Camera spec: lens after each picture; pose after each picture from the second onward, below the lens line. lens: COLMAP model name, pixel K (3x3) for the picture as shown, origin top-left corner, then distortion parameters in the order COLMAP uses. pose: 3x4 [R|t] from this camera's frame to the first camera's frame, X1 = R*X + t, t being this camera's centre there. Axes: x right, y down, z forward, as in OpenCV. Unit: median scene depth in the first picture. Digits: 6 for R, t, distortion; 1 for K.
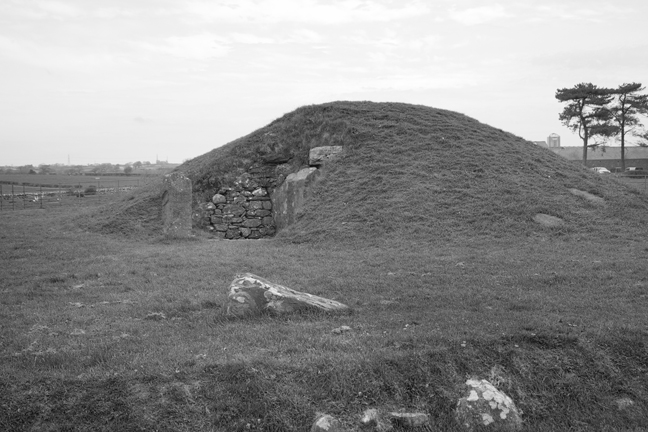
lens RADIAL K [[857.5, 0, 324.0], [0, 857.5, 216.0], [0, 0, 1]] dist [0.004678, 0.000903]
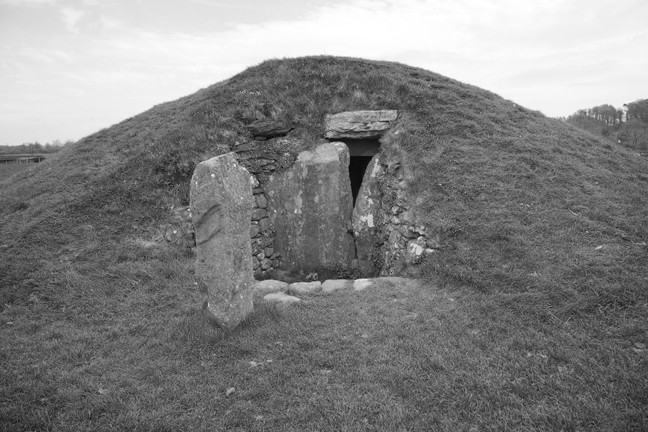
lens RADIAL K [[452.0, 0, 324.0], [0, 452.0, 216.0], [0, 0, 1]] dist [-0.142096, 0.088891]
pose [[0.846202, -0.088320, 0.525491, -0.208689], [0.035513, 0.993323, 0.109762, -0.037566], [-0.531677, -0.074219, 0.843689, 0.690351]]
